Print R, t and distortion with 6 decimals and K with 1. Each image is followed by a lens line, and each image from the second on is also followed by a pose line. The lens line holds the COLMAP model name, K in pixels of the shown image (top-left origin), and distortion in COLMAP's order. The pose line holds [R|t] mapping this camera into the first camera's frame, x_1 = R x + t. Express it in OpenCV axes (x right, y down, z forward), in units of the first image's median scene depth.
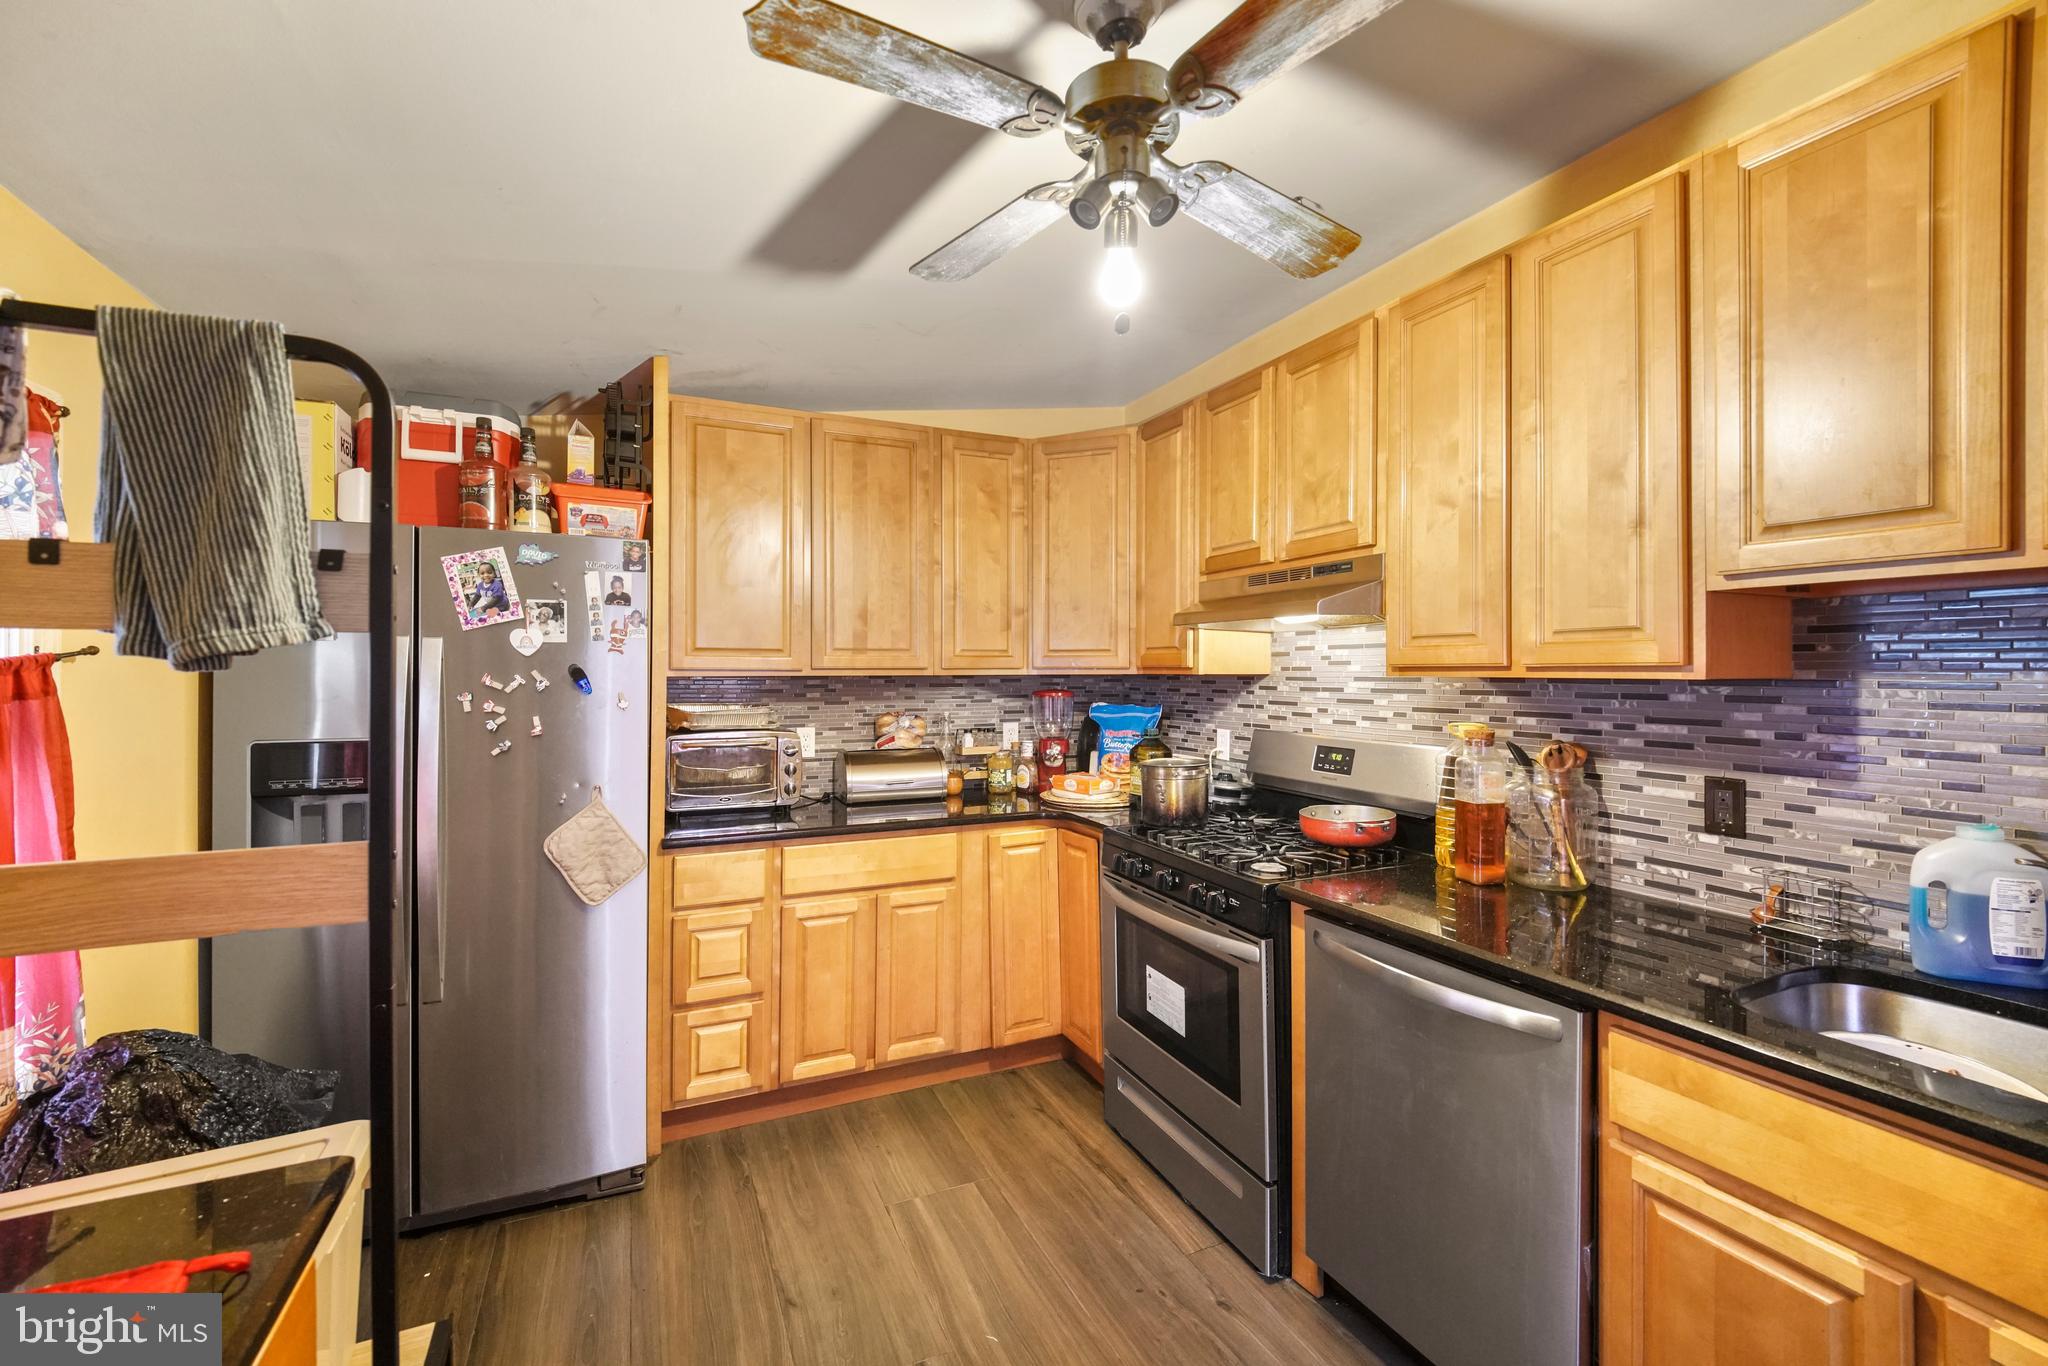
lens RADIAL K [[898.2, 0, 1098.1], [0, 898.2, 672.0], [0, 0, 1]] dist [0.011919, -0.006654]
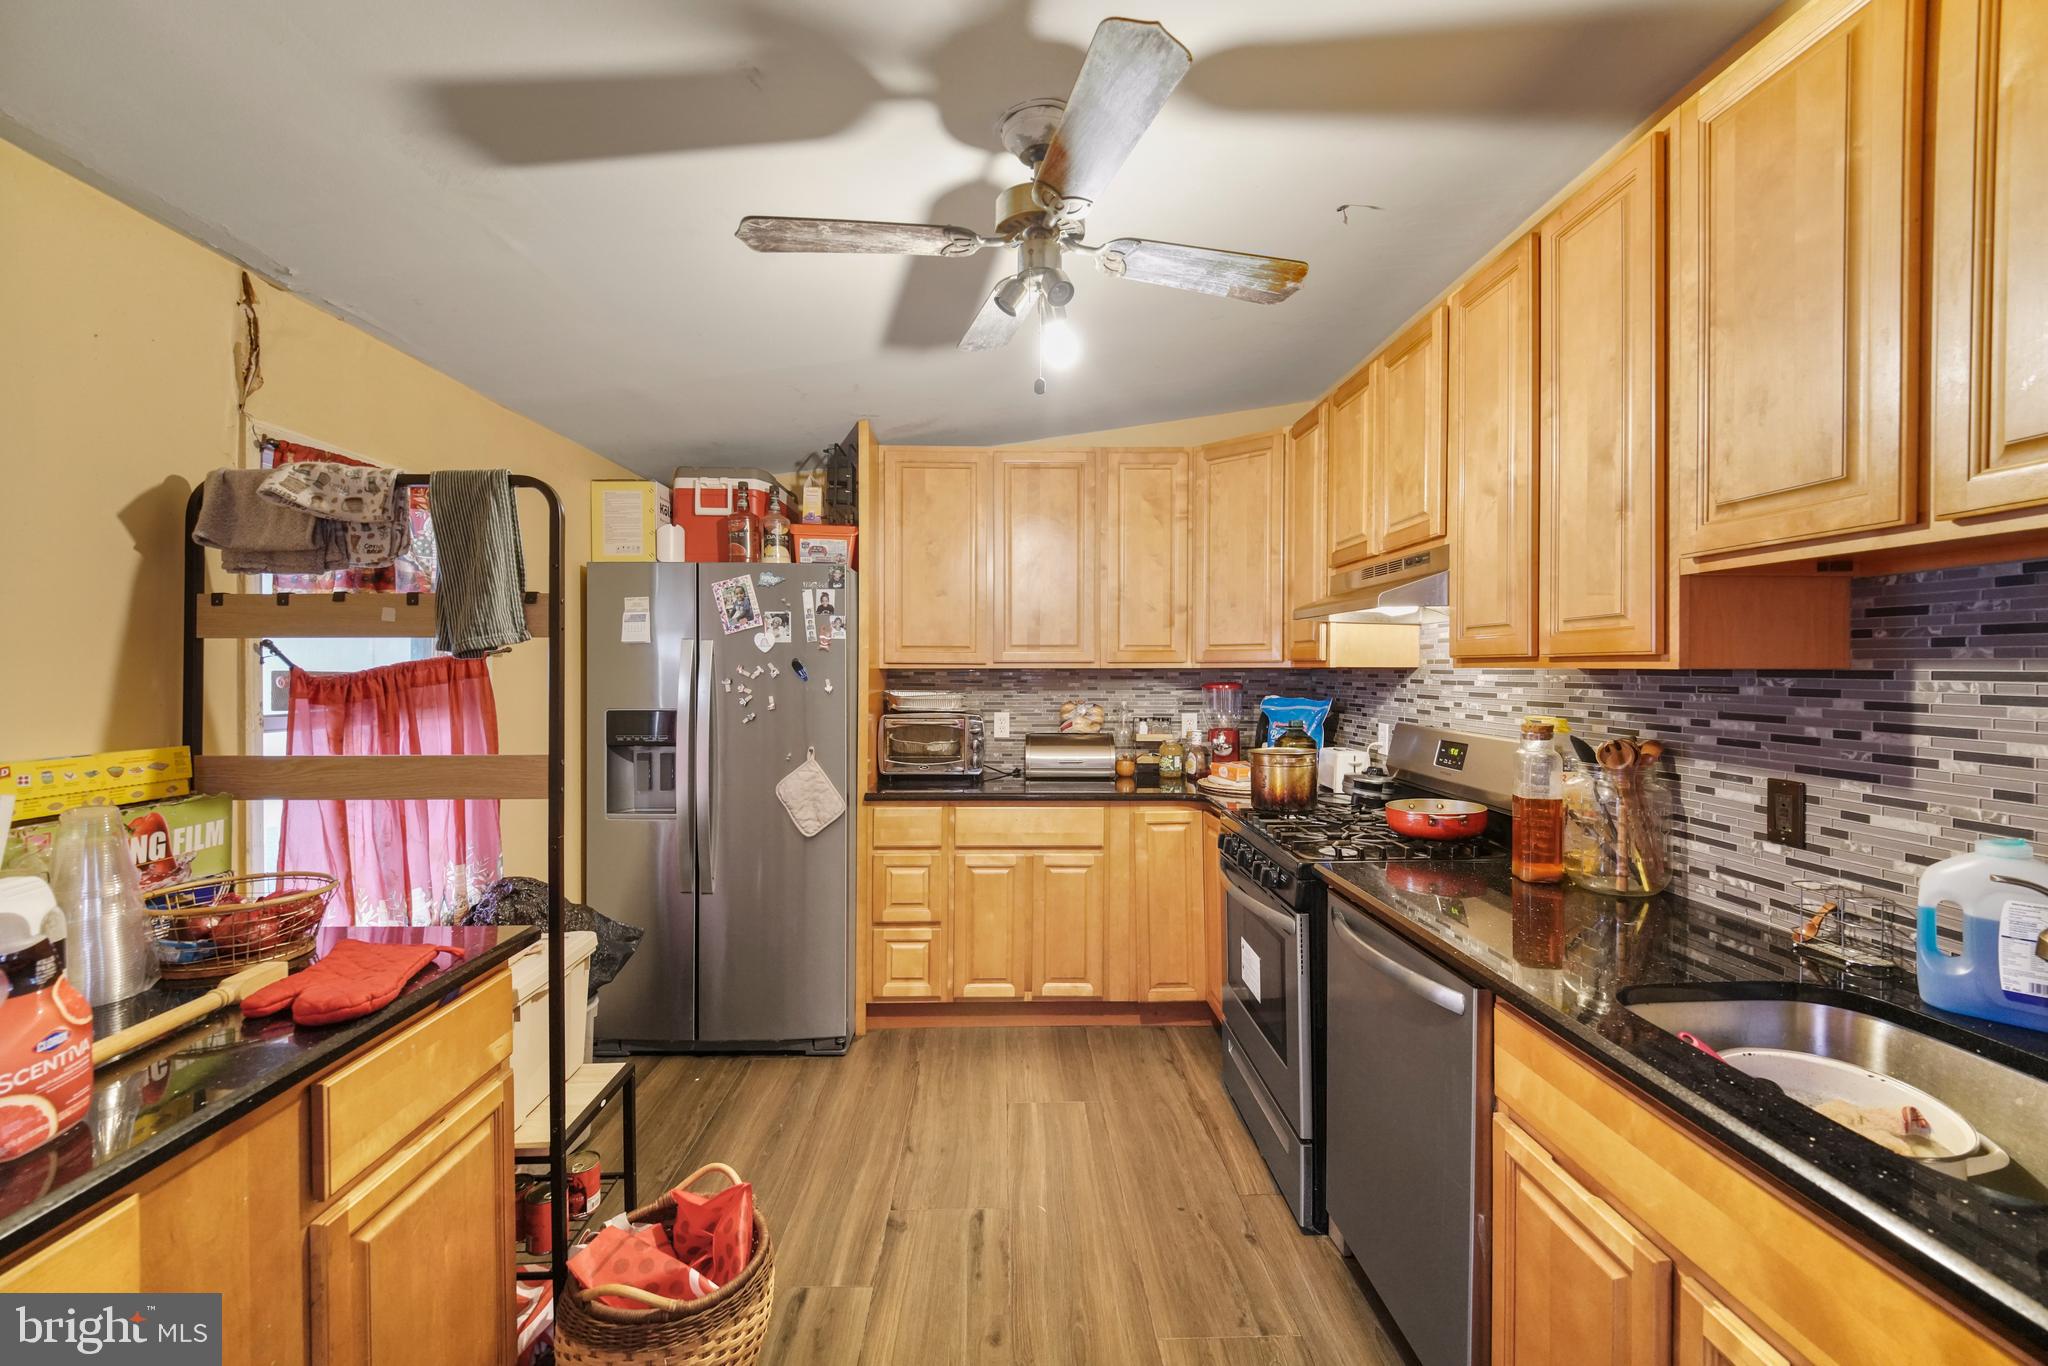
lens RADIAL K [[898.2, 0, 1044.4], [0, 898.2, 679.3], [0, 0, 1]] dist [0.011919, -0.006654]
pose [[0.916341, 0.006242, -0.400351, 0.309146], [-0.001426, 0.999923, 0.012327, 0.005901], [0.400397, -0.010724, 0.916279, -0.091477]]
